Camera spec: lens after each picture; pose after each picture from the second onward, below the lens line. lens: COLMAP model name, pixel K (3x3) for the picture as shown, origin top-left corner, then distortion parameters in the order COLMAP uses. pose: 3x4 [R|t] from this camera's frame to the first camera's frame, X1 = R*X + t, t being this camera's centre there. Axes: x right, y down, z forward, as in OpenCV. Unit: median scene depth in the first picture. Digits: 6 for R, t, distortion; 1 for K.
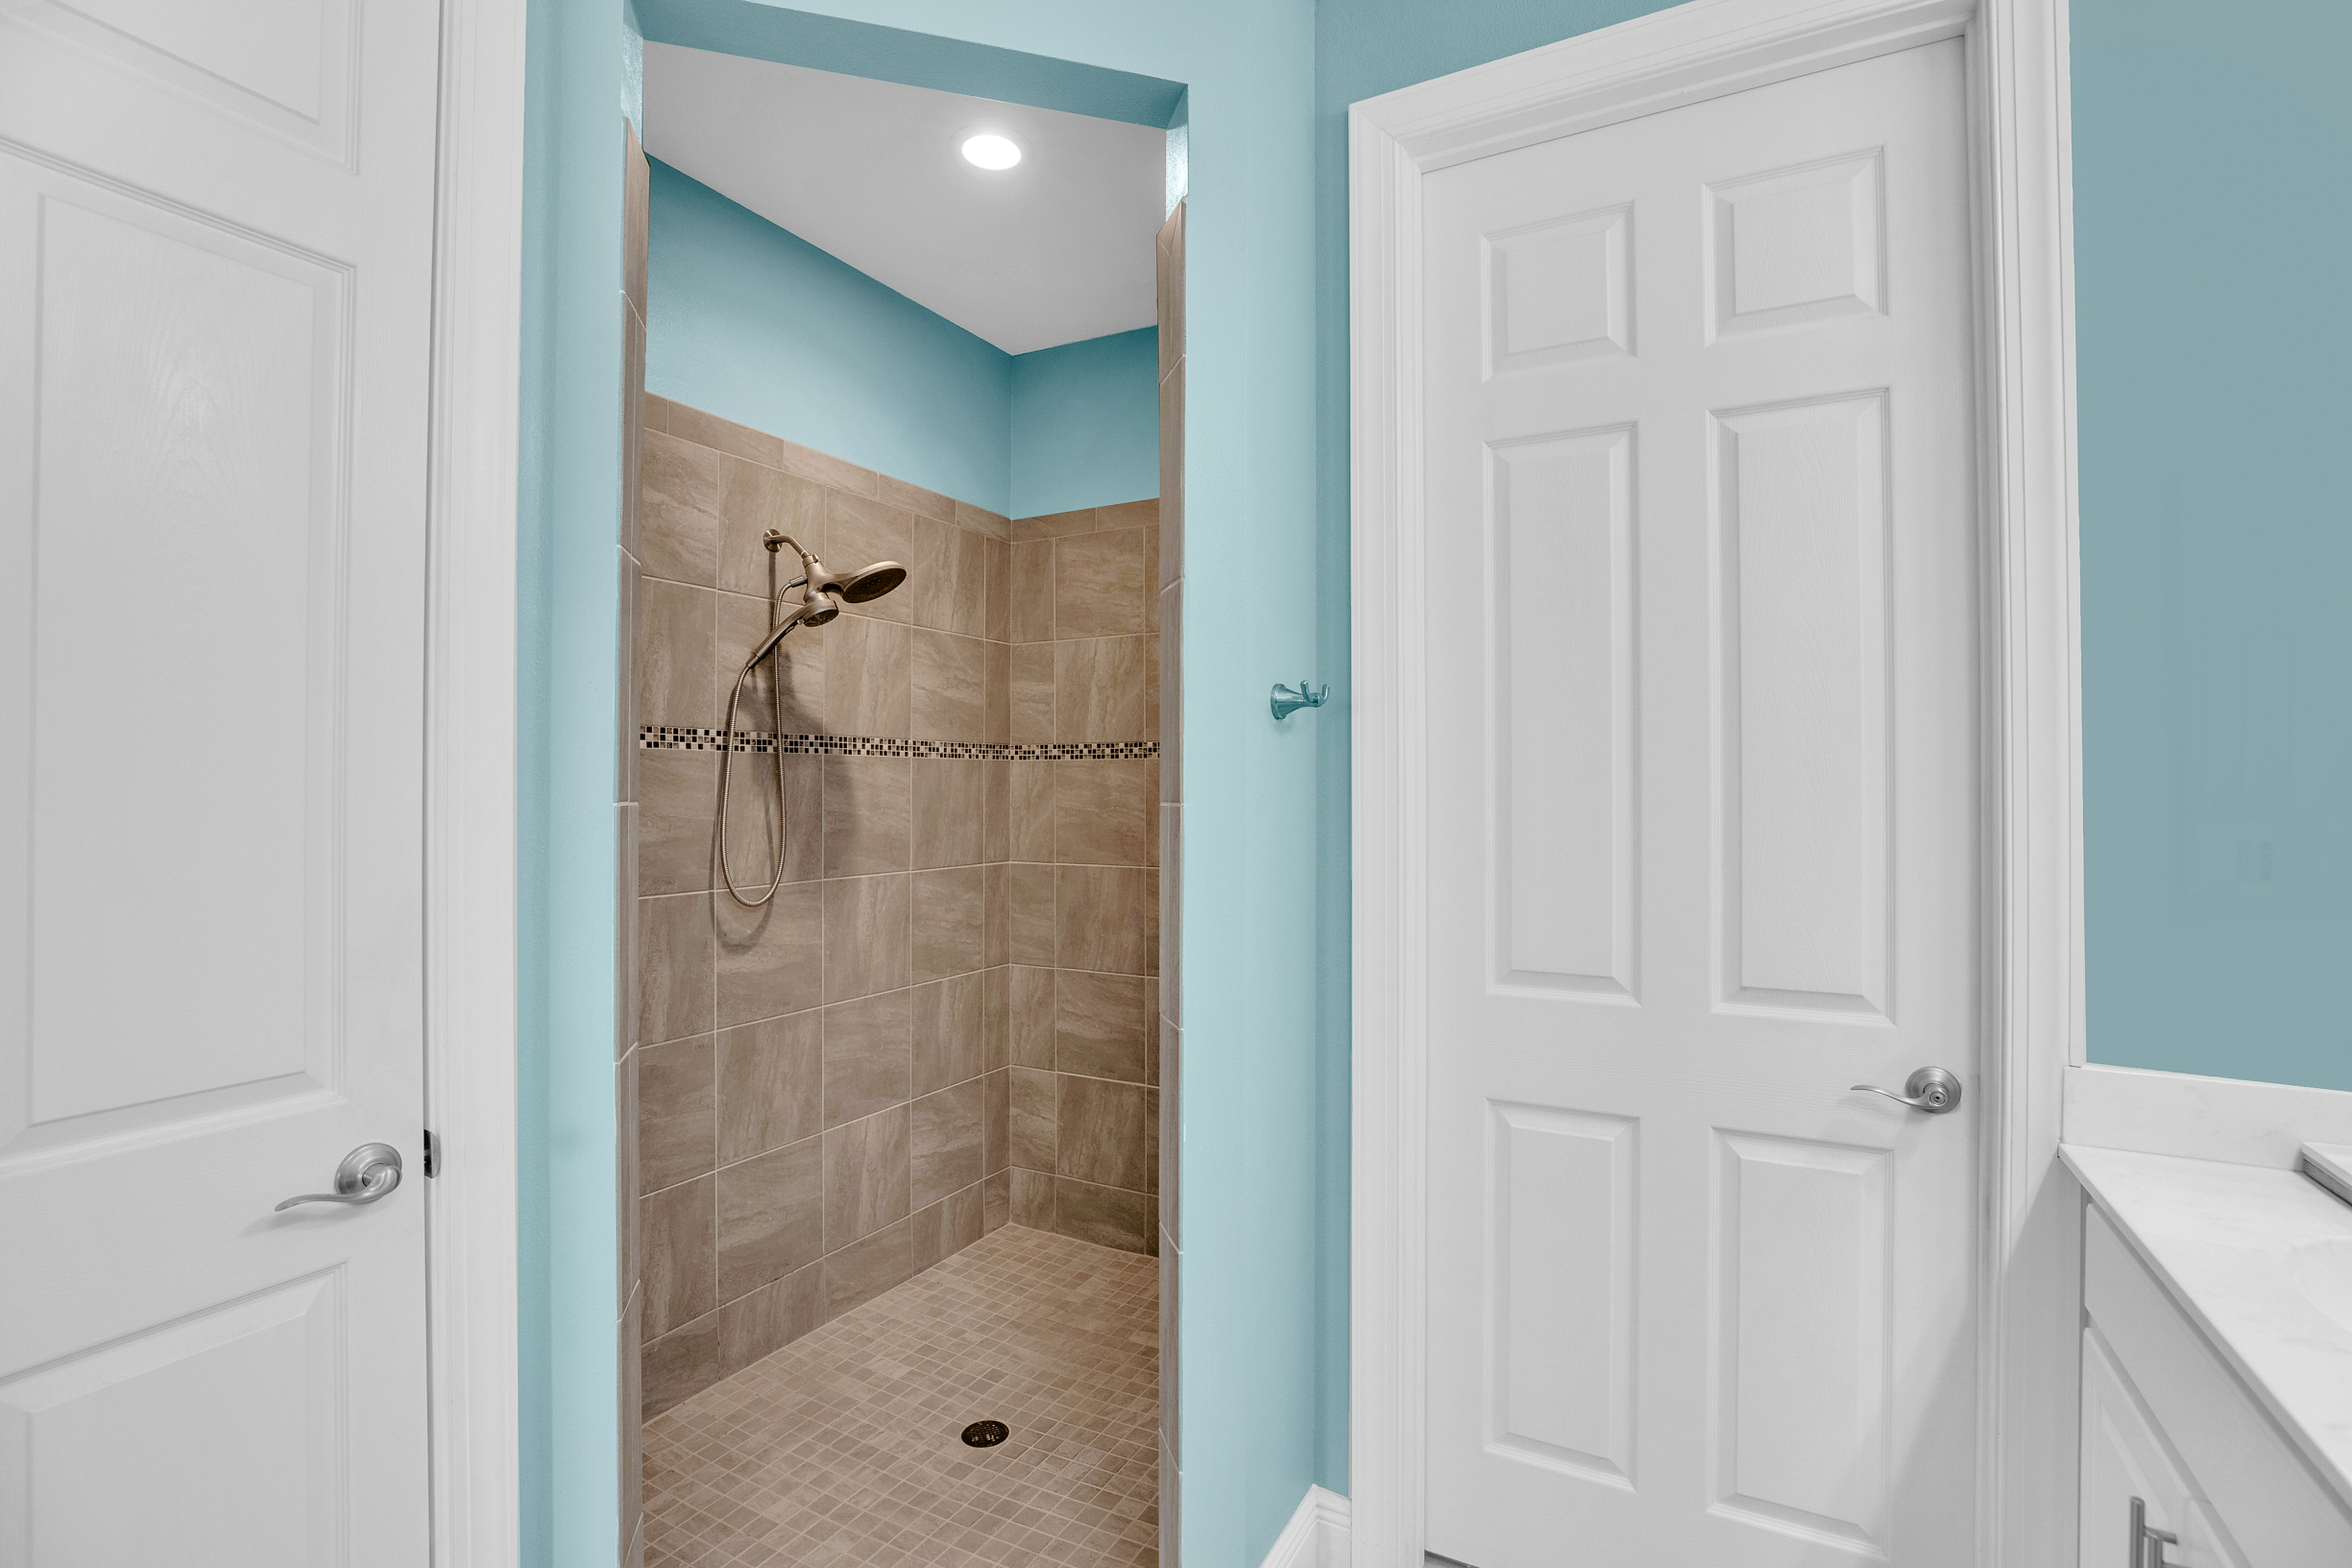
lens RADIAL K [[1080.4, 0, 1188.0], [0, 1080.4, 776.7], [0, 0, 1]] dist [-0.045474, 0.014117]
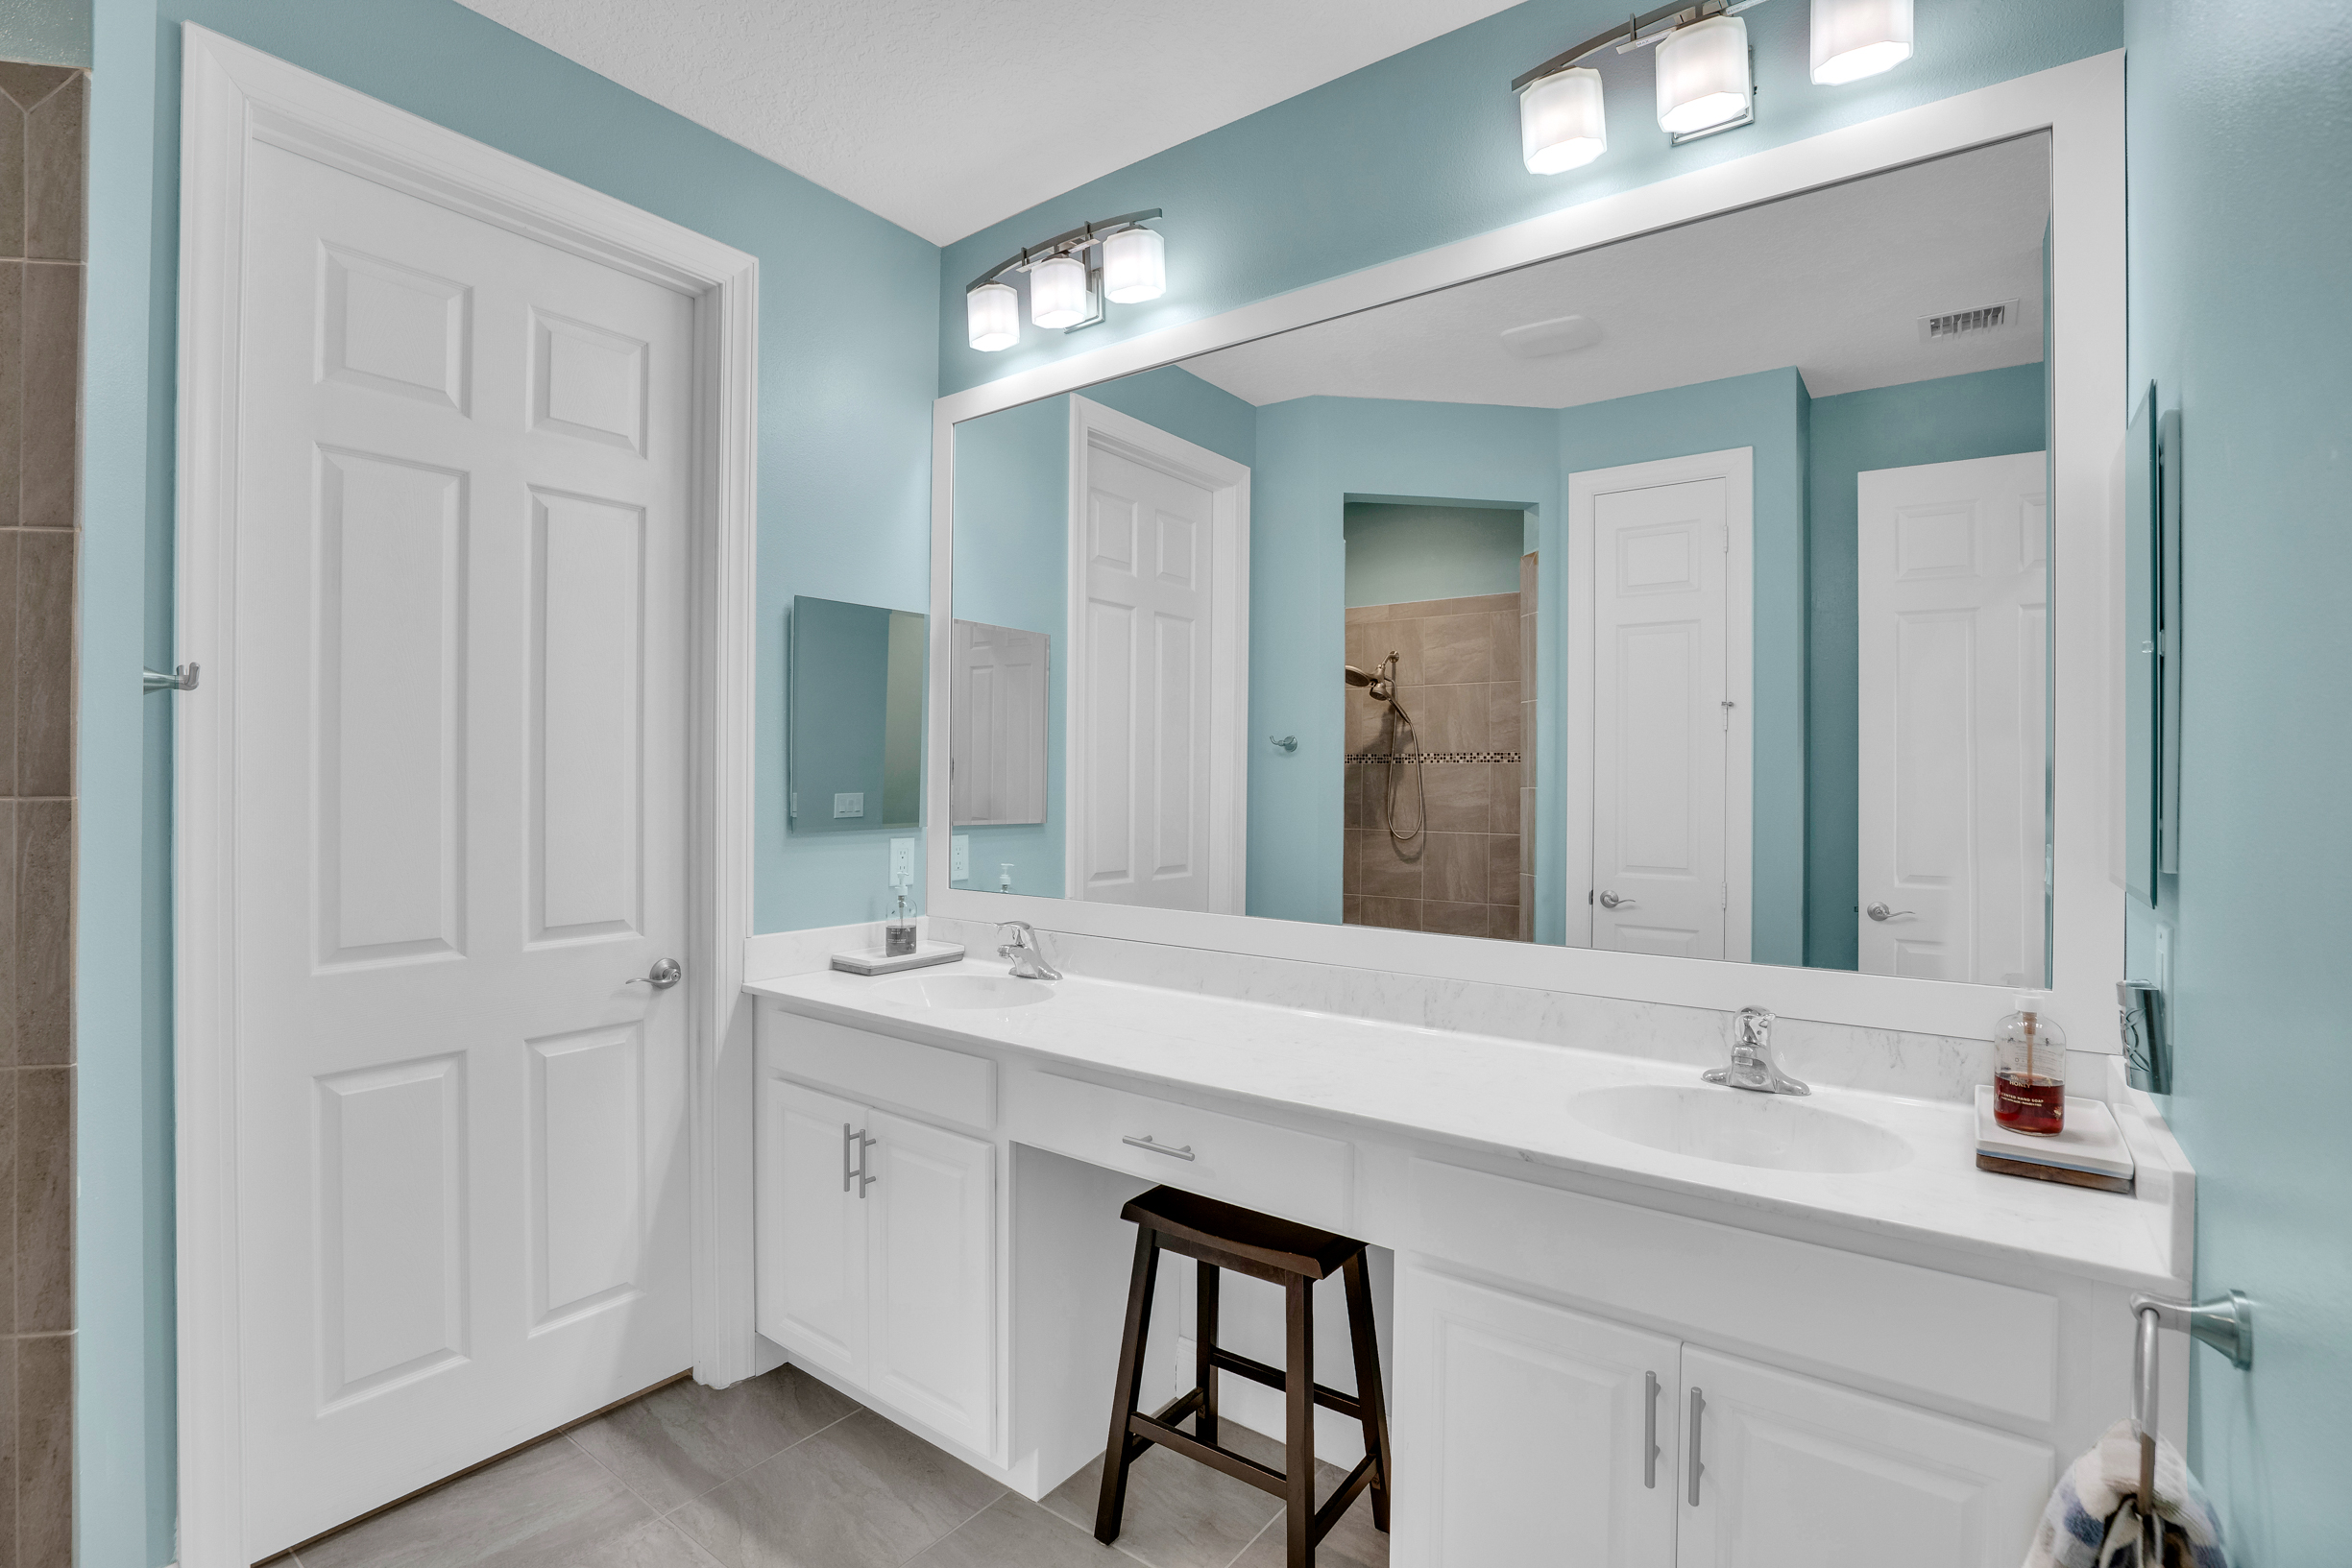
lens RADIAL K [[1080.4, 0, 1188.0], [0, 1080.4, 776.7], [0, 0, 1]] dist [-0.045474, 0.014117]
pose [[0.142390, 0.000150, 0.989811, -0.667305], [-0.013534, 0.999907, 0.001795, -0.003896], [-0.989718, -0.013652, 0.142379, 0.024351]]
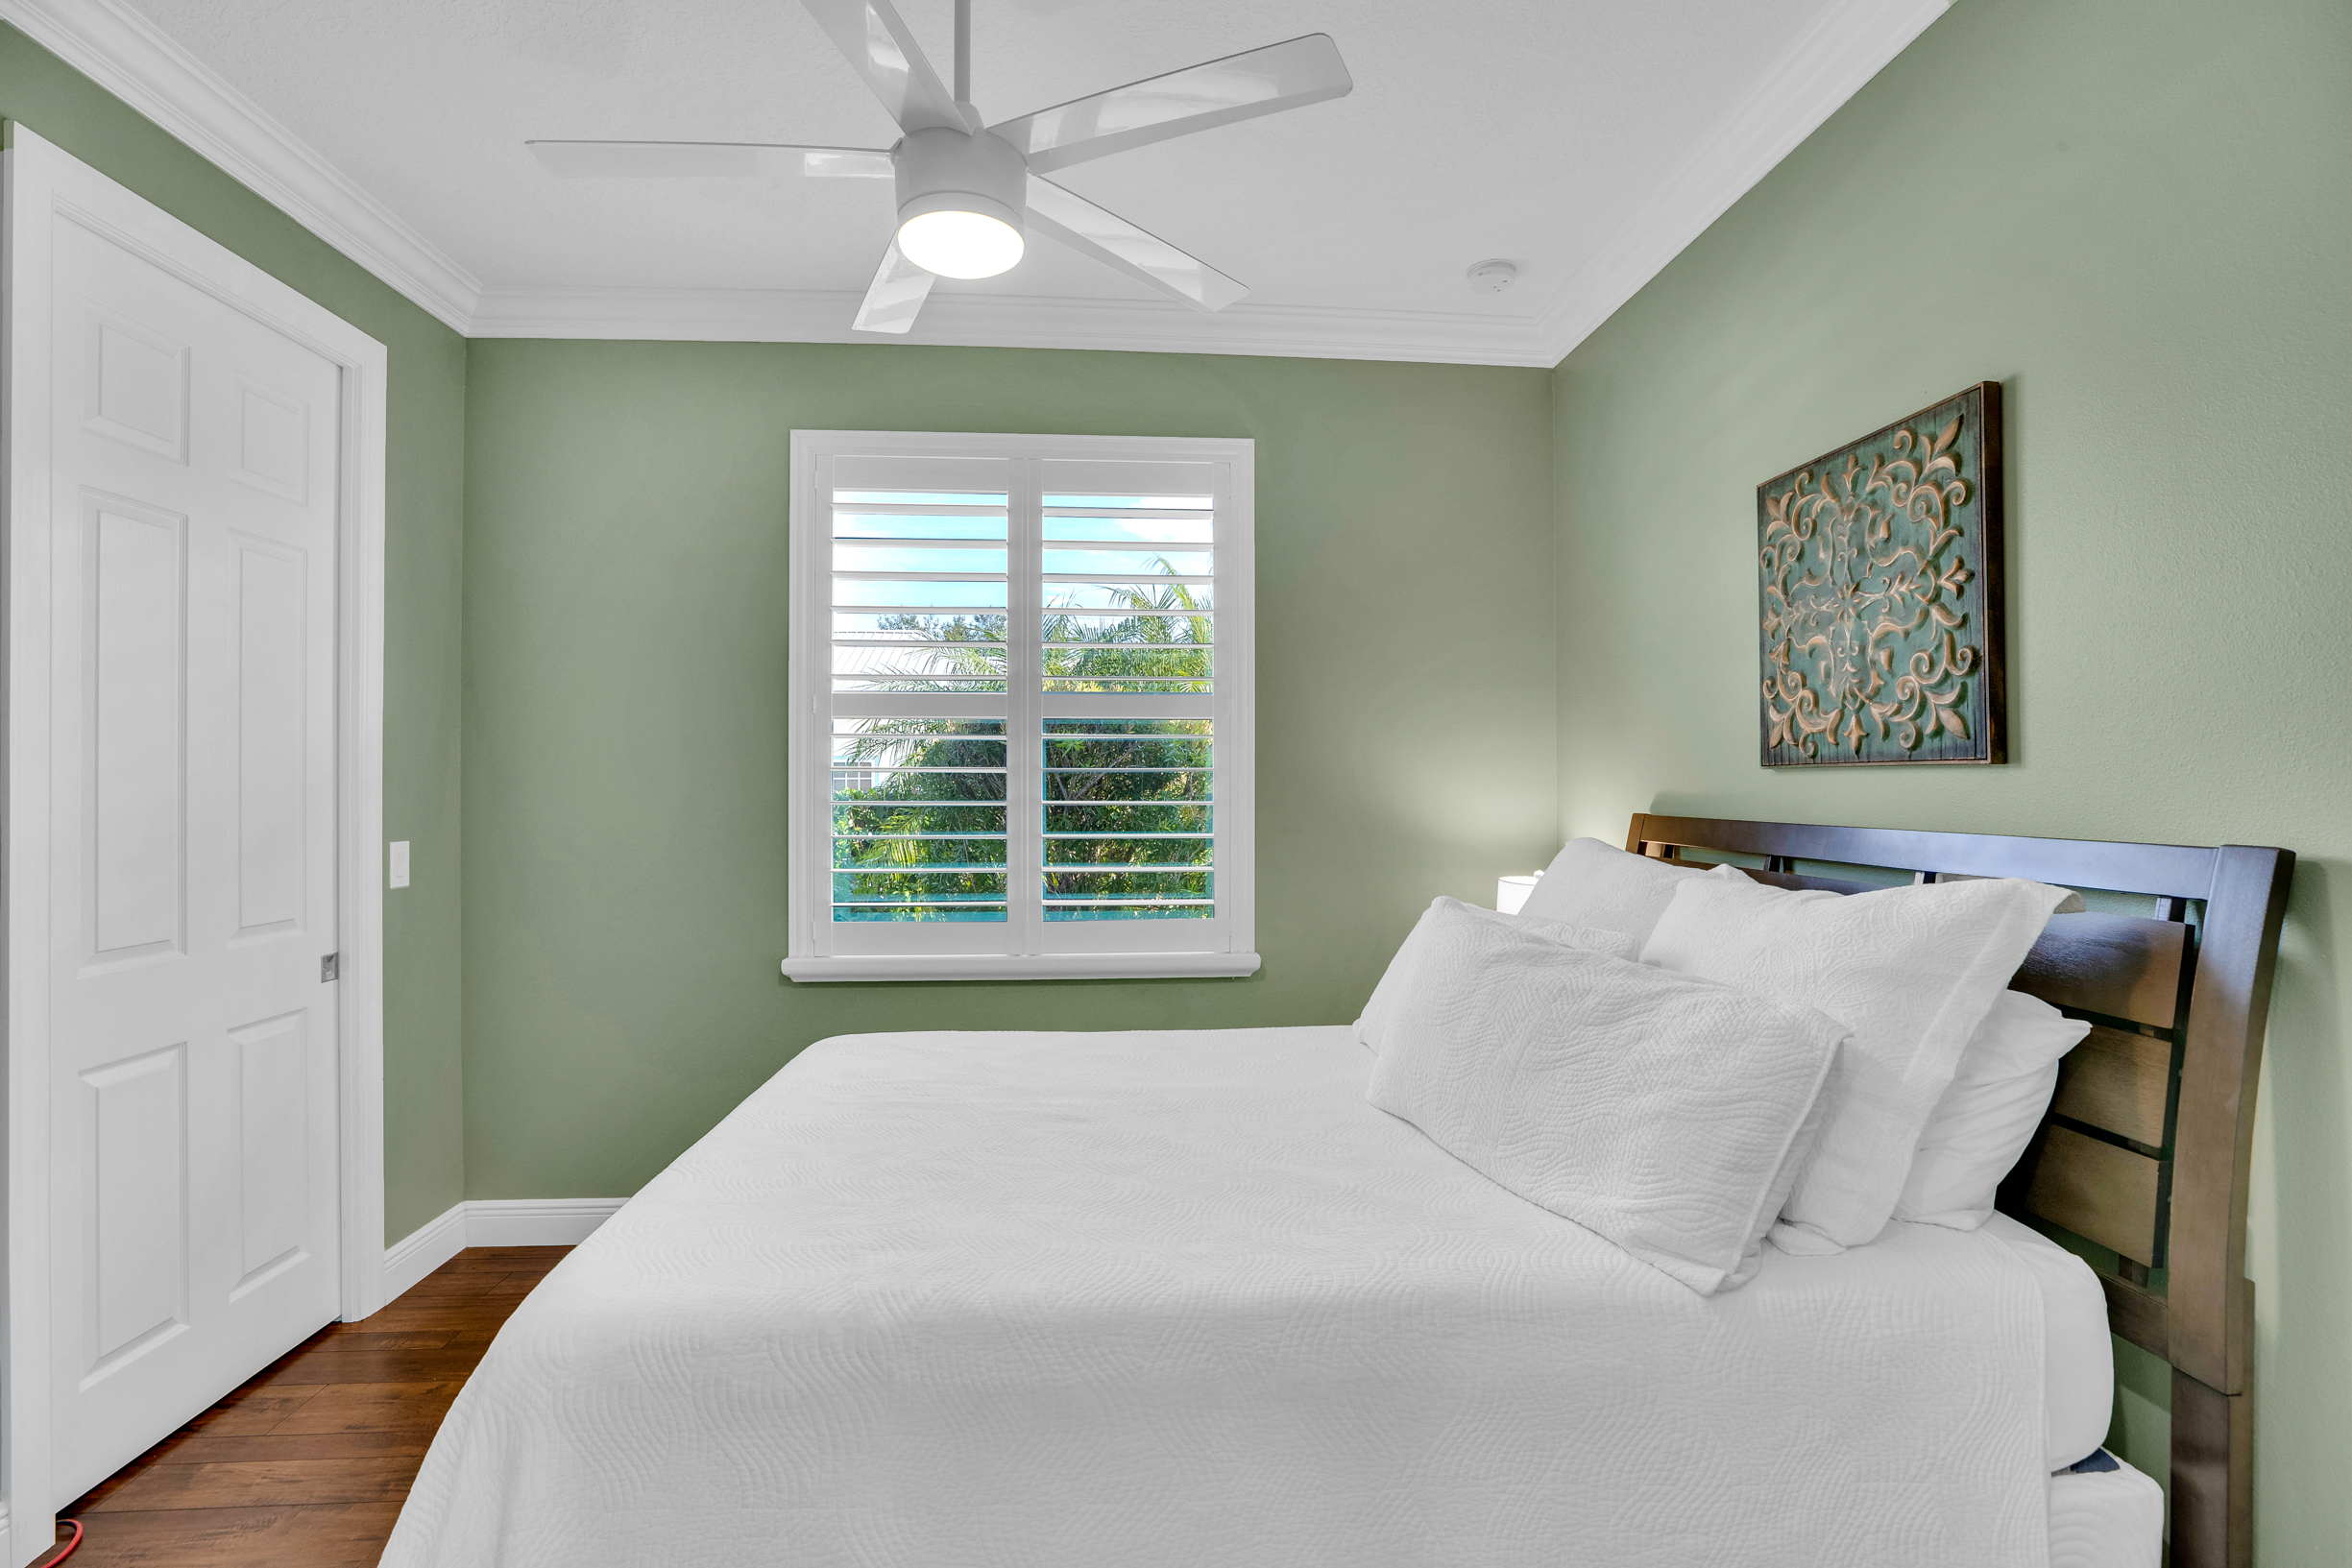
lens RADIAL K [[1080.4, 0, 1188.0], [0, 1080.4, 776.7], [0, 0, 1]] dist [-0.045474, 0.014117]
pose [[-0.547276, 0.008933, 0.836905, -1.398039], [0.003884, 0.999959, -0.008134, 0.005823], [-0.836943, -0.001201, -0.547288, 0.690147]]
